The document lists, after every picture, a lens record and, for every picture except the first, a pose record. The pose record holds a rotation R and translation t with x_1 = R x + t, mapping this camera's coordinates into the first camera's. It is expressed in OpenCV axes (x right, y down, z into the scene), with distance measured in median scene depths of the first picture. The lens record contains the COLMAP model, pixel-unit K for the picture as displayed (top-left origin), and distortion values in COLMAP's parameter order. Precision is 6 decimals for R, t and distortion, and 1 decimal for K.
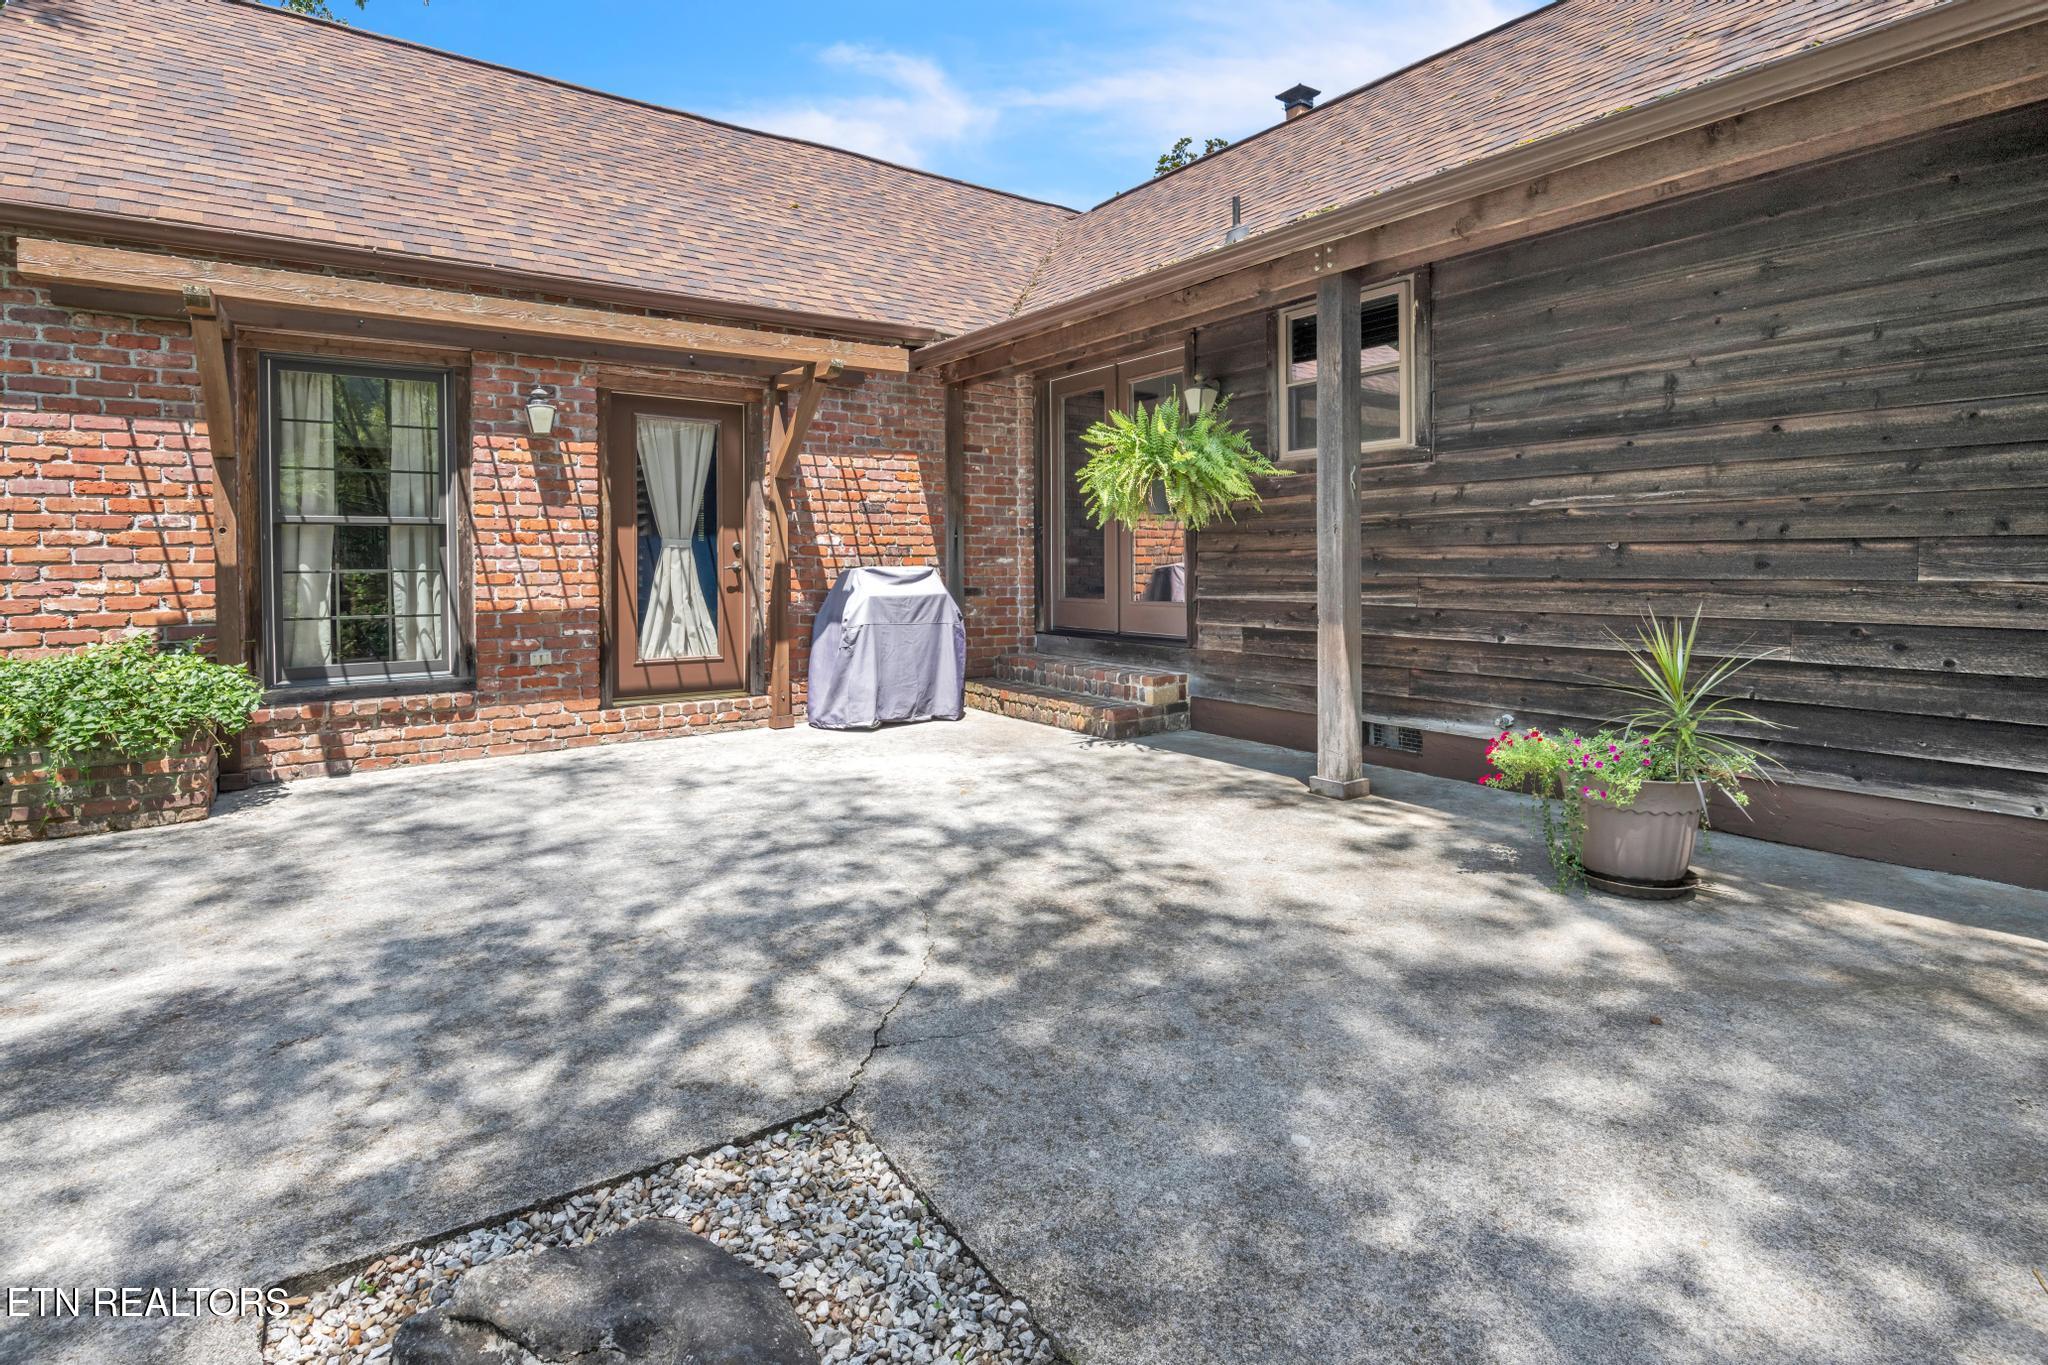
lens RADIAL K [[984.6, 0, 1024.1], [0, 984.6, 562.6], [0, 0, 1]] dist [0.000090, -0.000006]
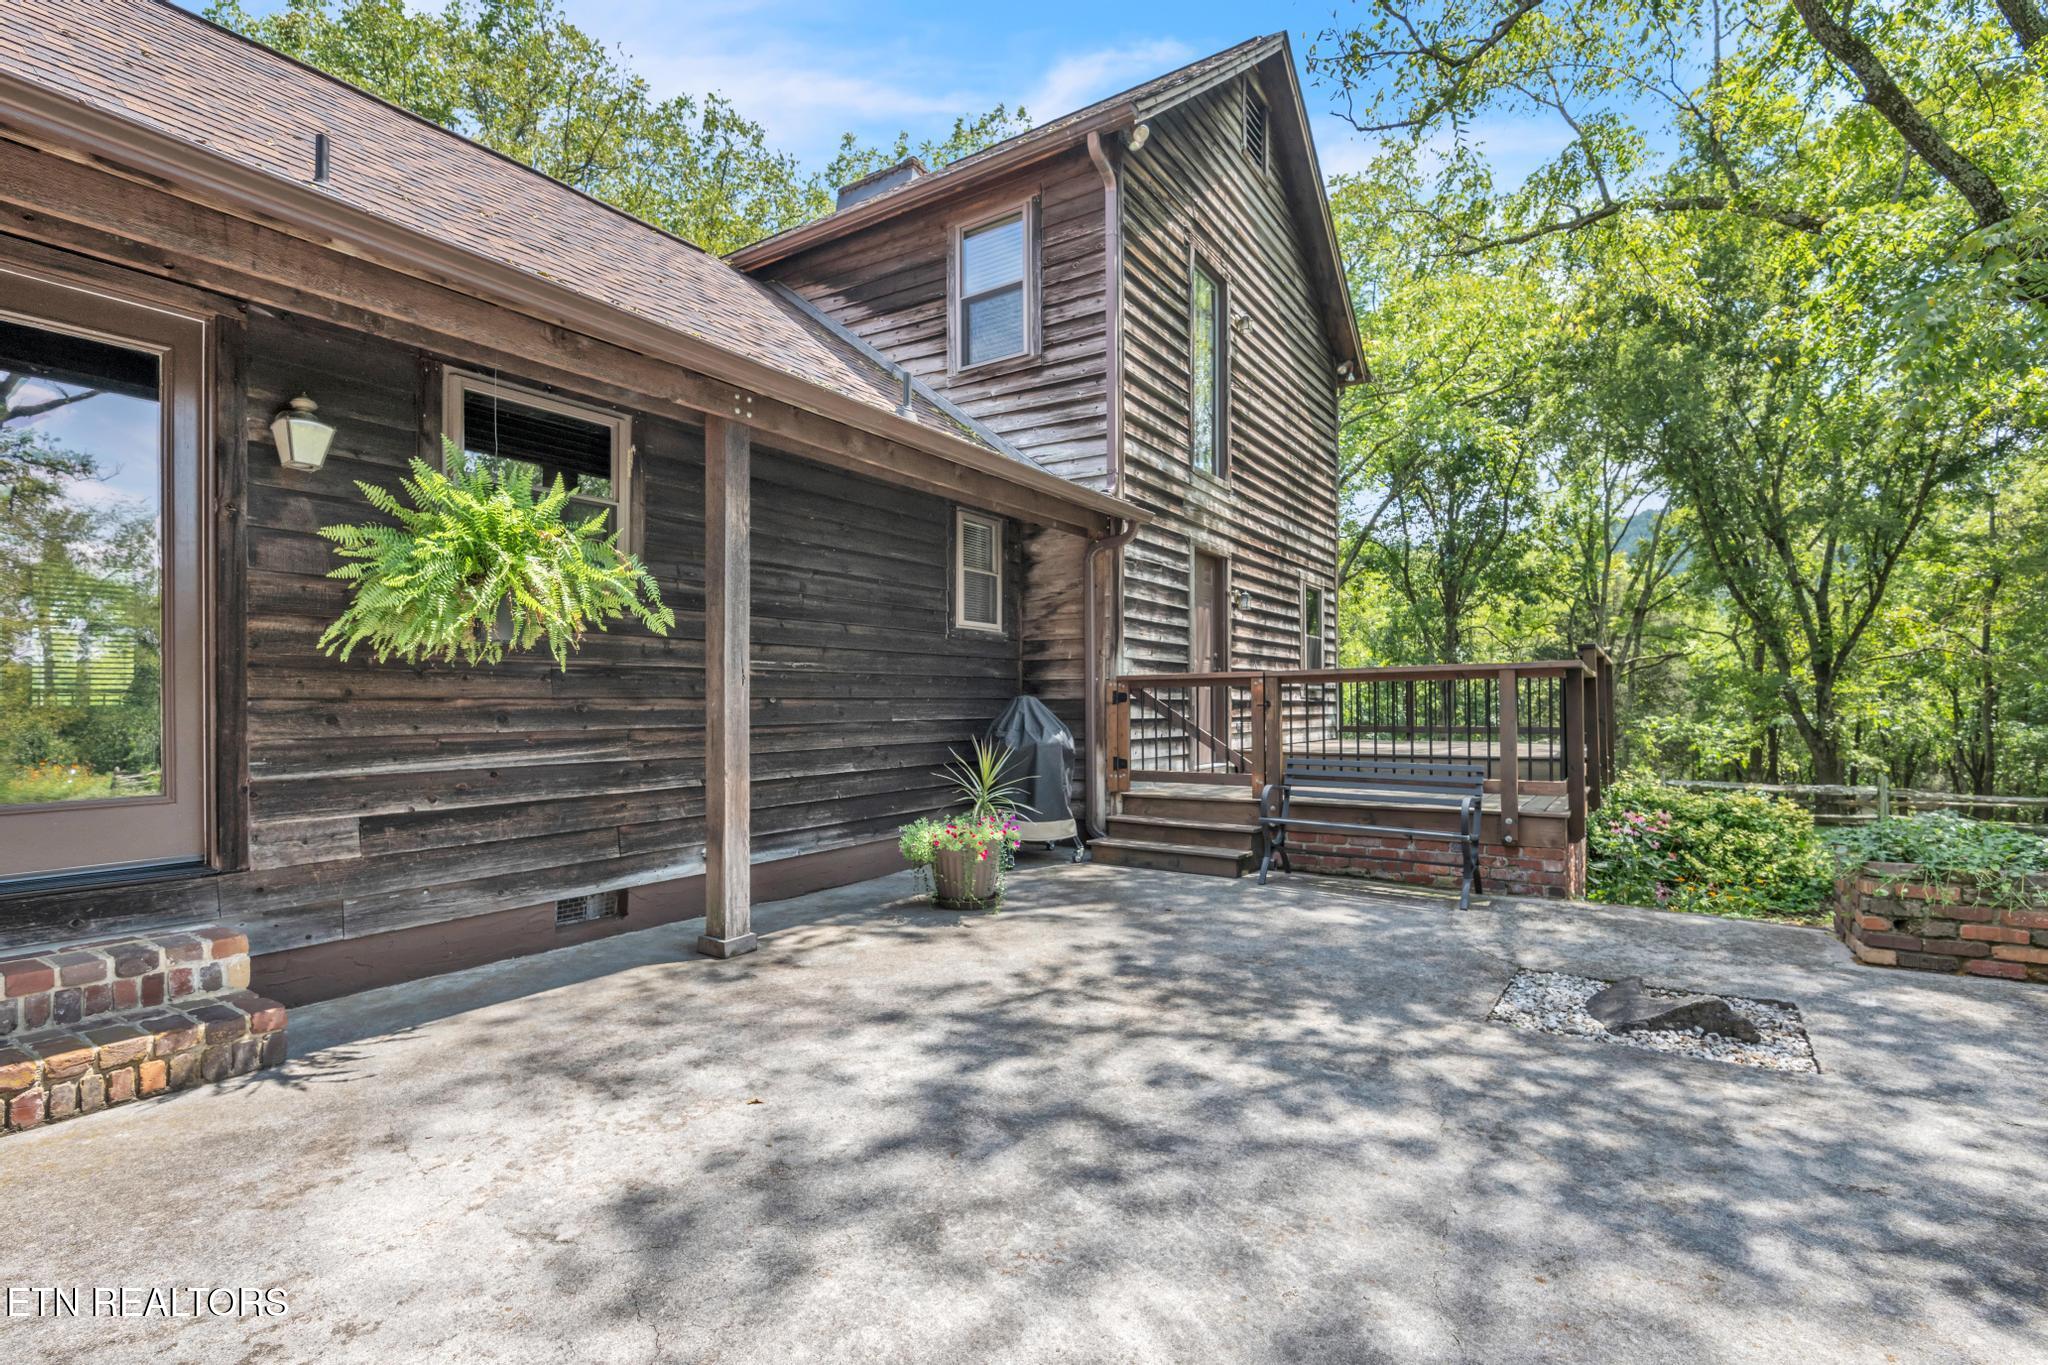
lens RADIAL K [[977.9, 0, 1024.0], [0, 977.9, 682.5], [0, 0, 1]] dist [0.001293, 0.000152]
pose [[-0.369088, 0.029519, 0.928926, -0.648727], [0.008331, 0.999560, -0.028454, -0.000530], [-0.929357, -0.002763, -0.369172, 1.014403]]
